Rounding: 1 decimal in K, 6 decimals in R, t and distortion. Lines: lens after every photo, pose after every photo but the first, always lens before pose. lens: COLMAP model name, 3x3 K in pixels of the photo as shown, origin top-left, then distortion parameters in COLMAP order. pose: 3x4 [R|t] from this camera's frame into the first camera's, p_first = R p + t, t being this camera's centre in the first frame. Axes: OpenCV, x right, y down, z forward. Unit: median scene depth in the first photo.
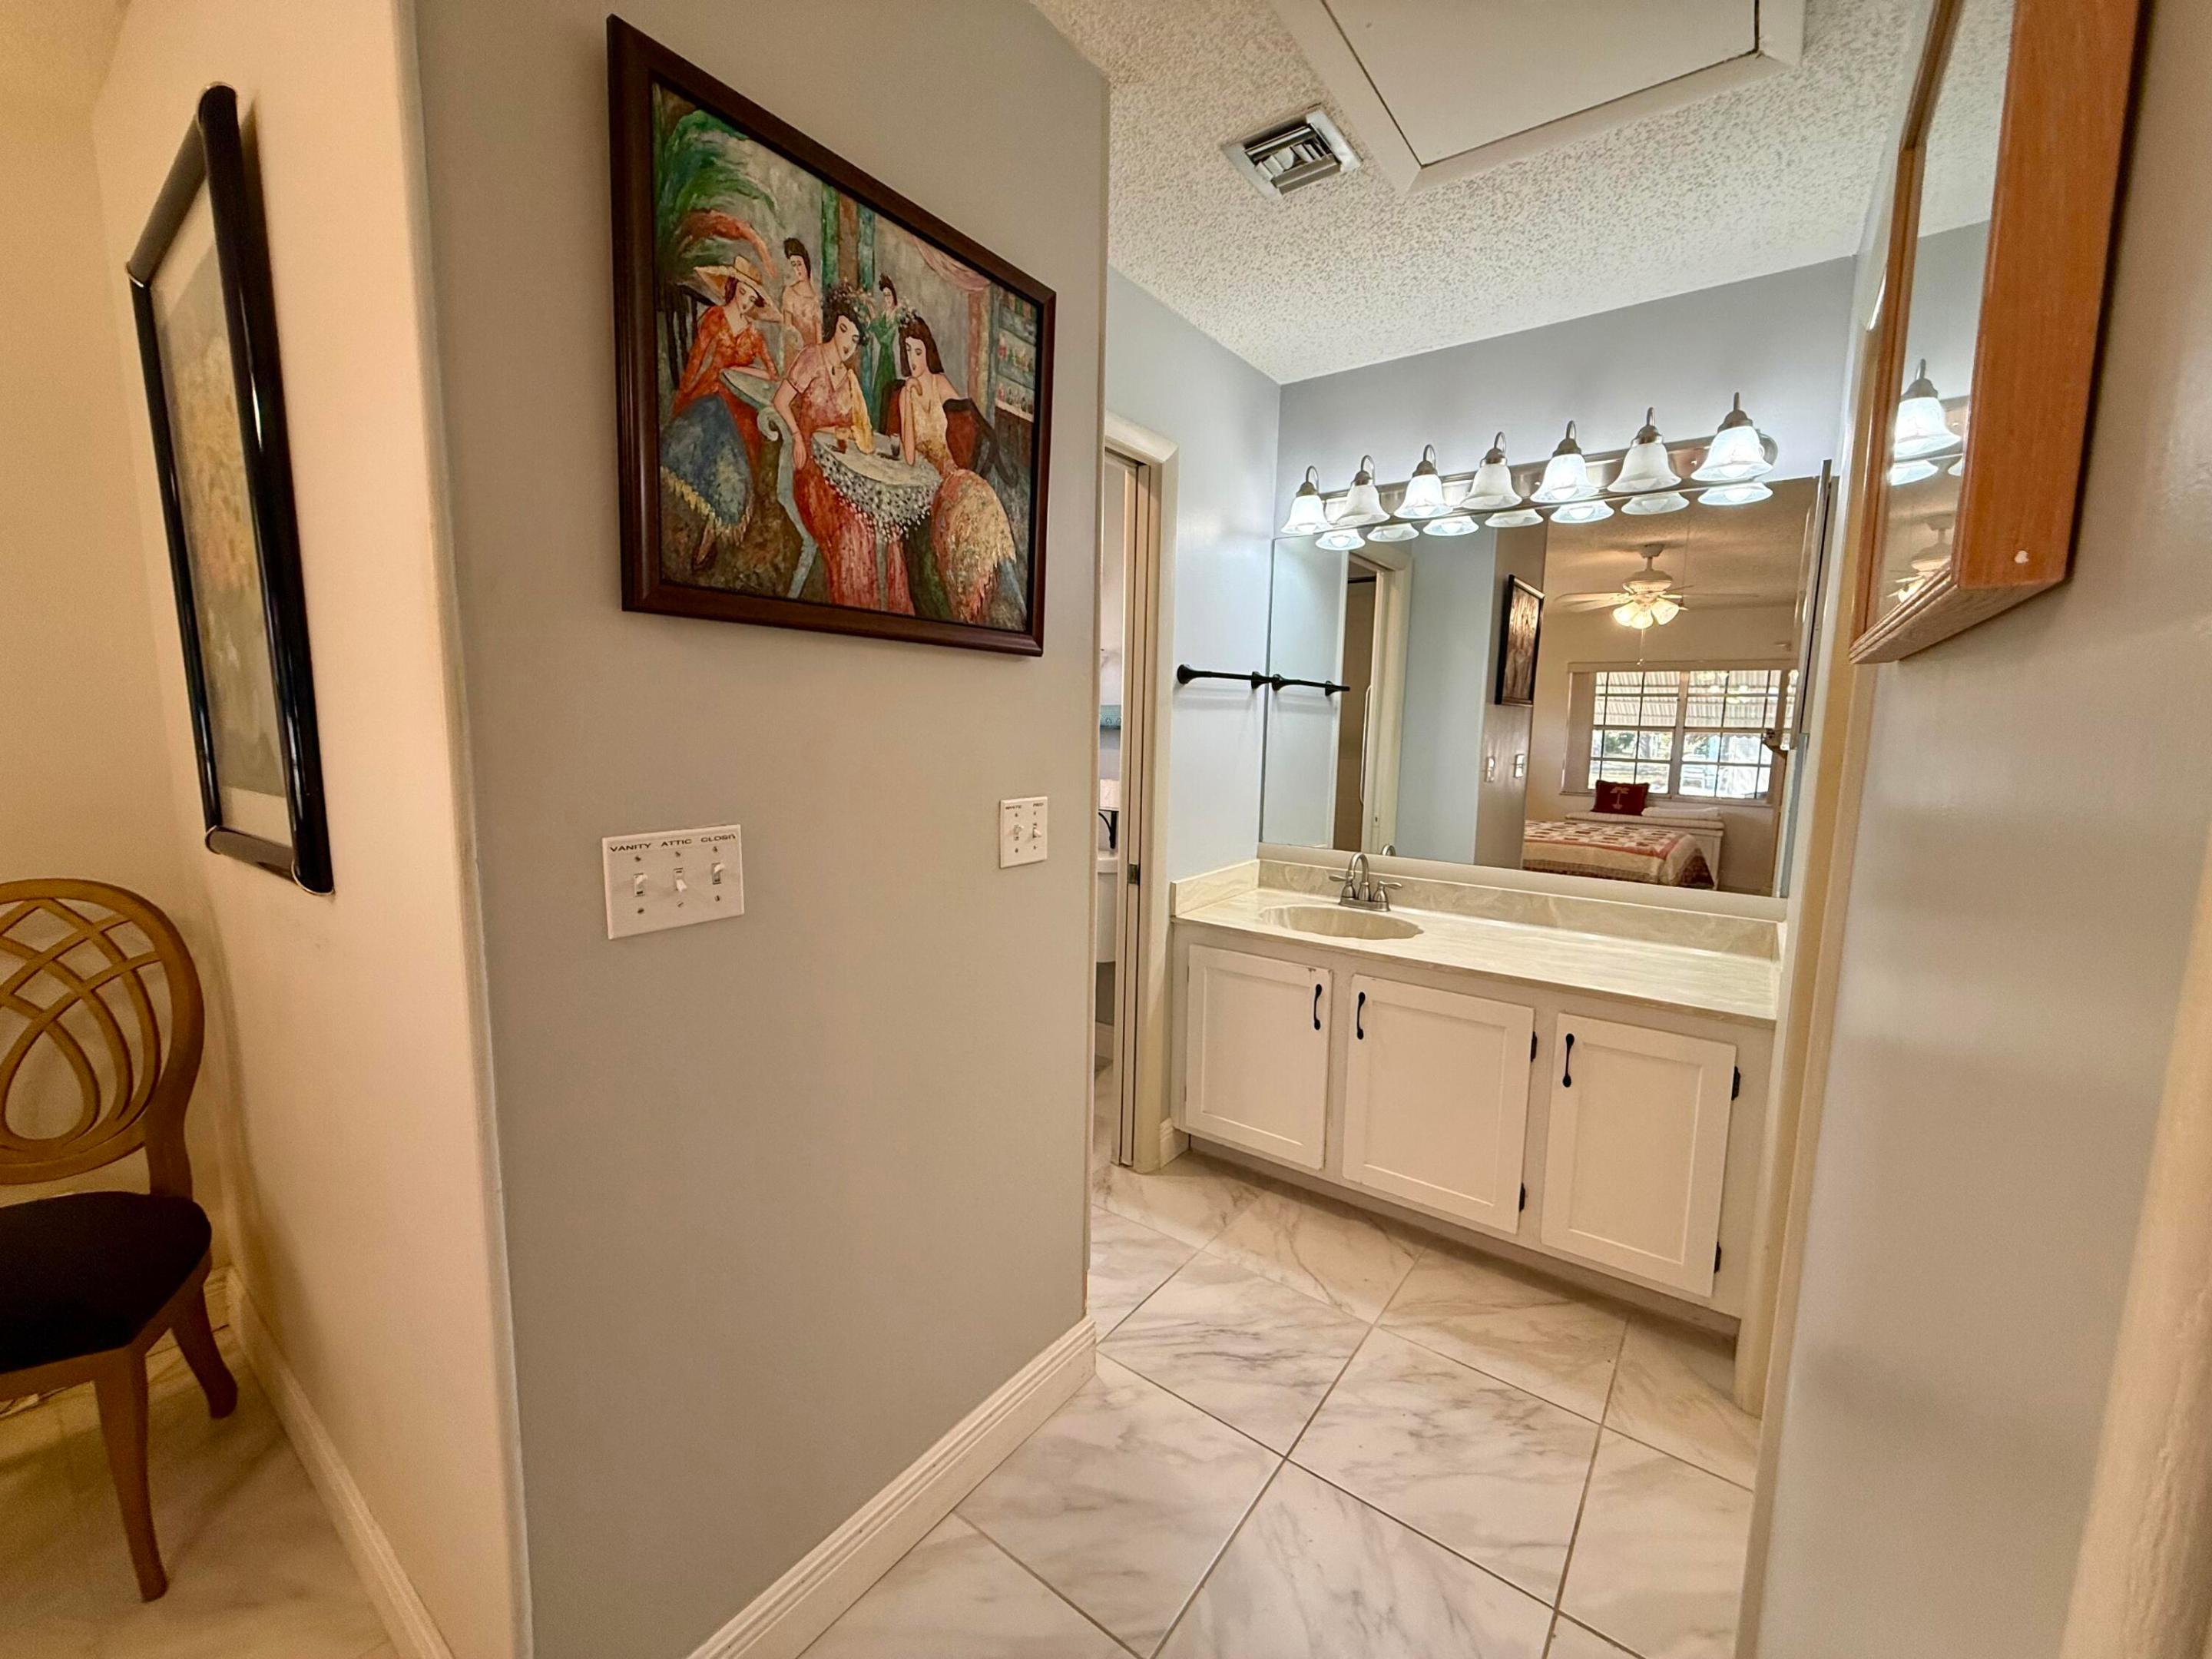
lens RADIAL K [[876.5, 0, 1102.2], [0, 876.5, 829.2], [0, 0, 1]] dist [-0.001103, -0.000060]
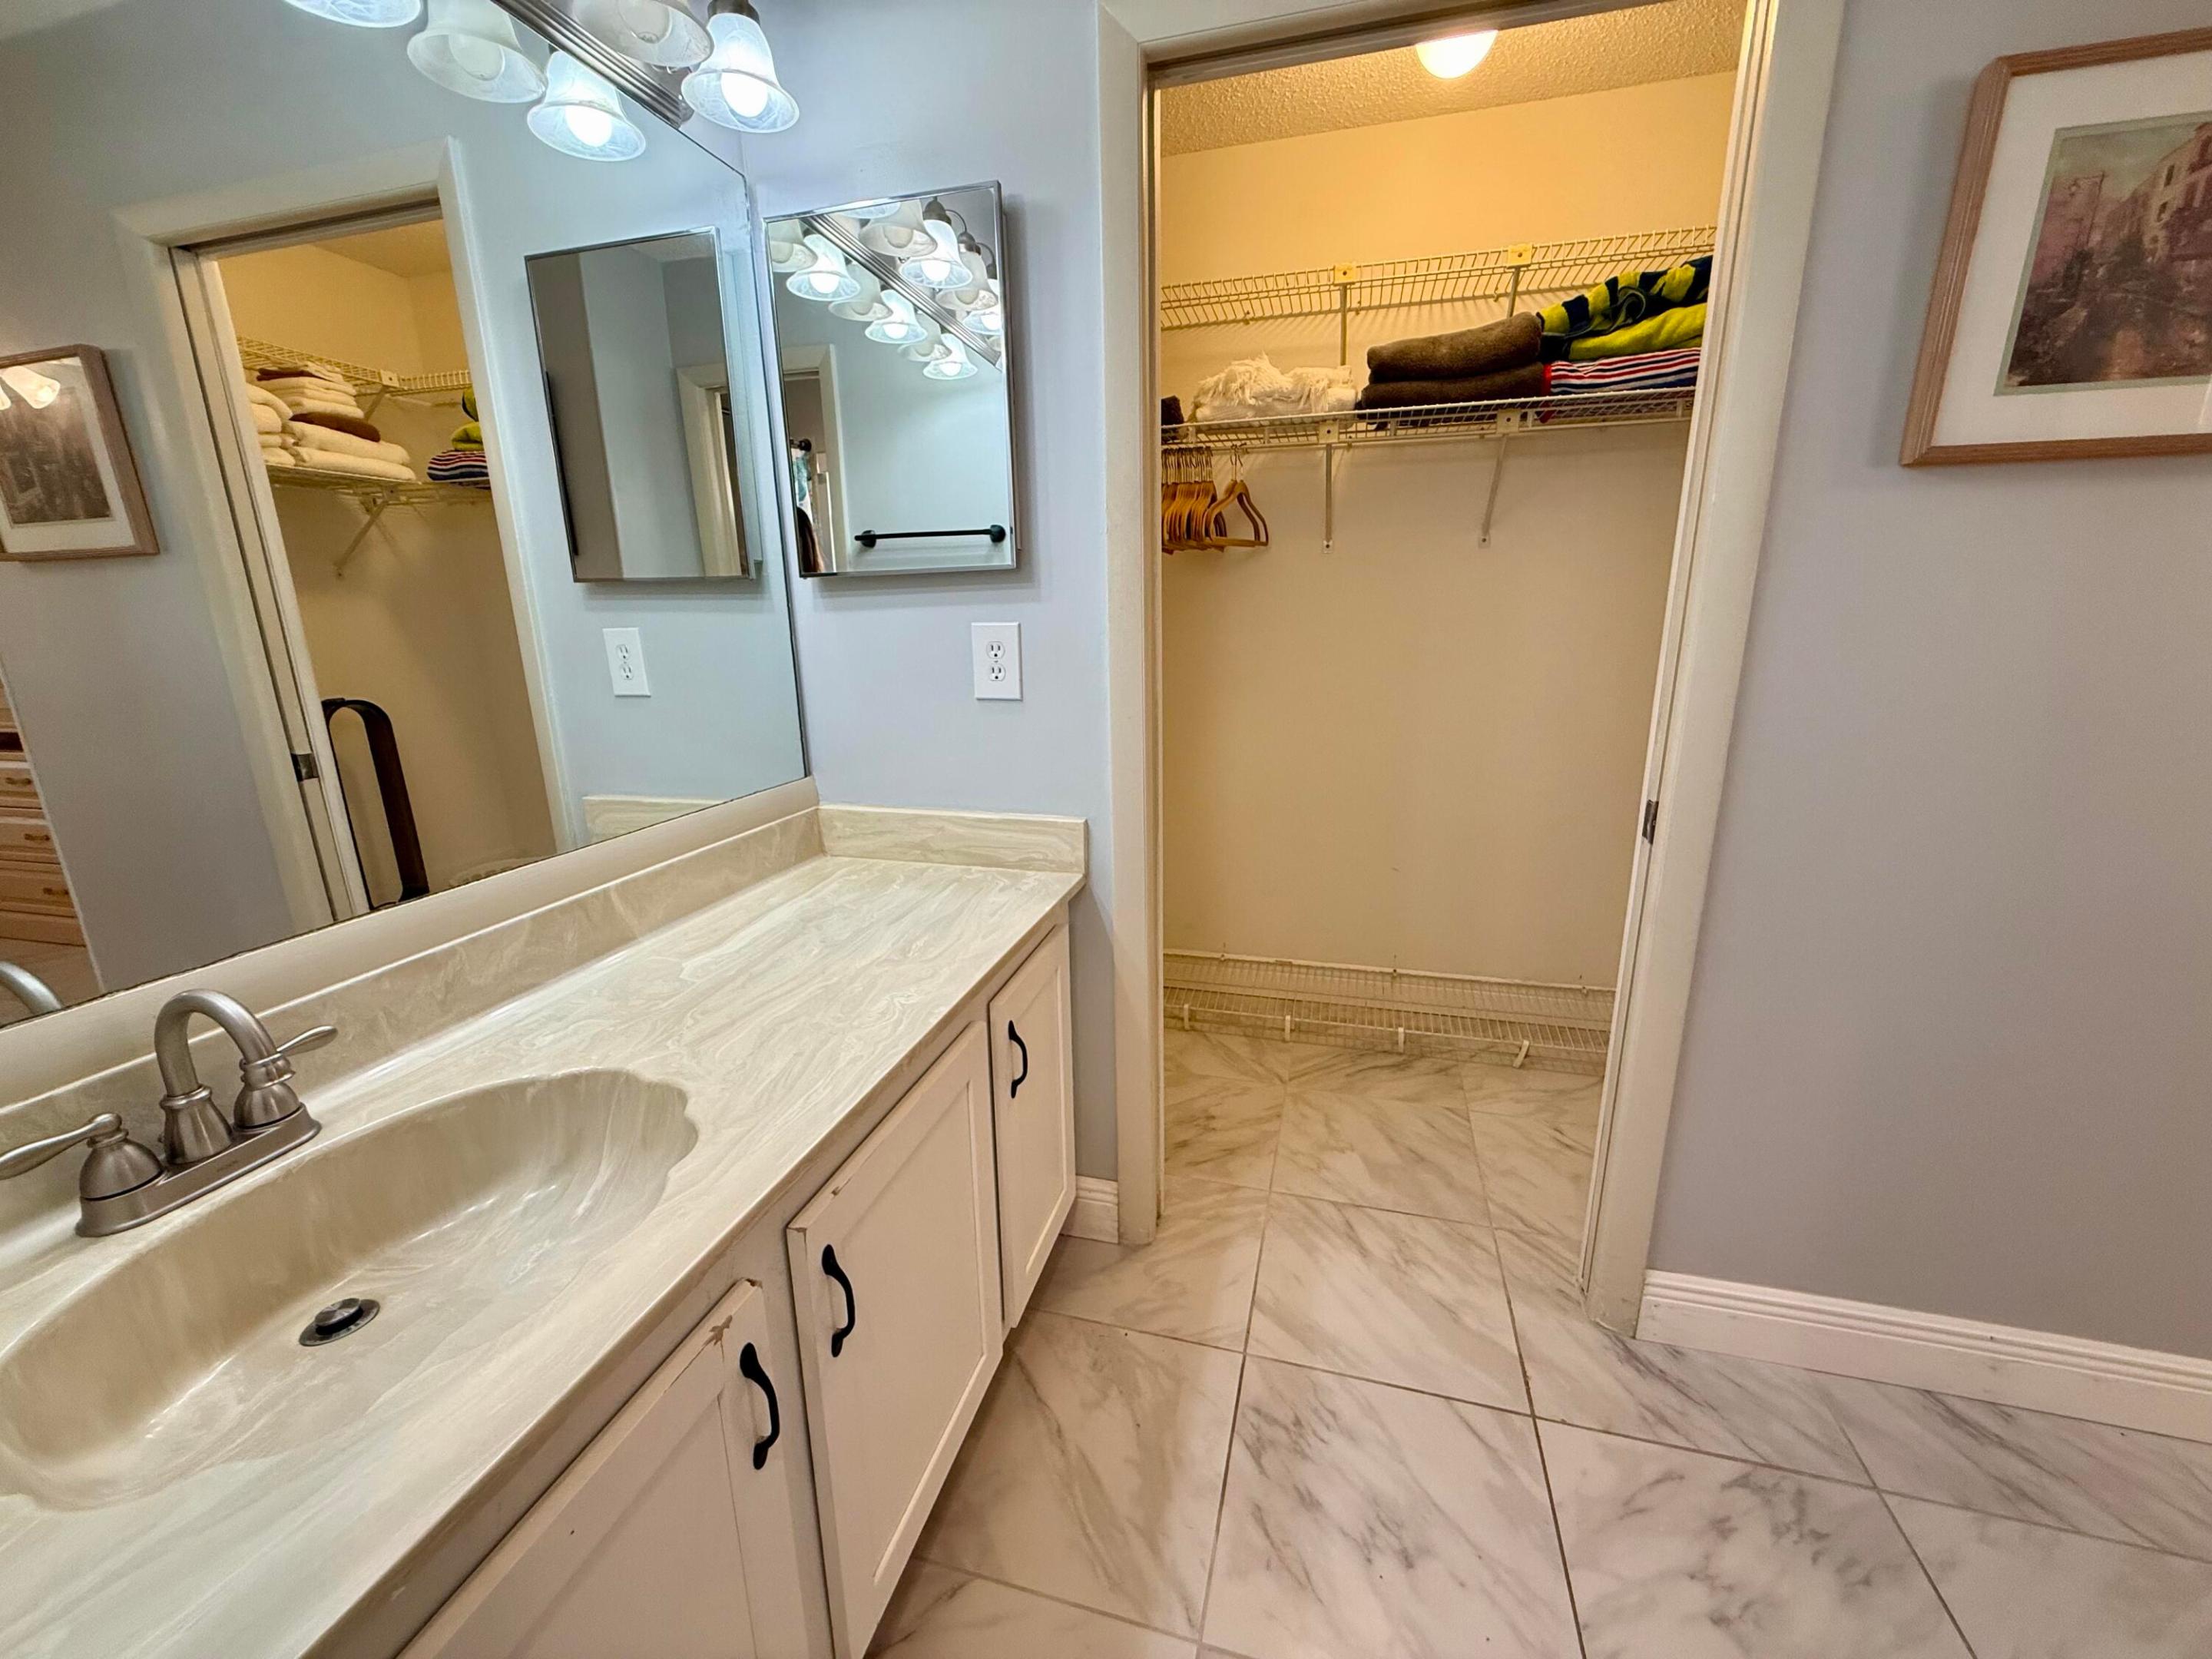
lens RADIAL K [[876.5, 0, 1102.2], [0, 876.5, 829.2], [0, 0, 1]] dist [-0.001103, -0.000060]
pose [[-0.358122, -0.244397, 0.901121, -0.040086], [0.123865, 0.944167, 0.305298, -0.096399], [-0.925422, 0.220951, -0.307855, 1.179933]]
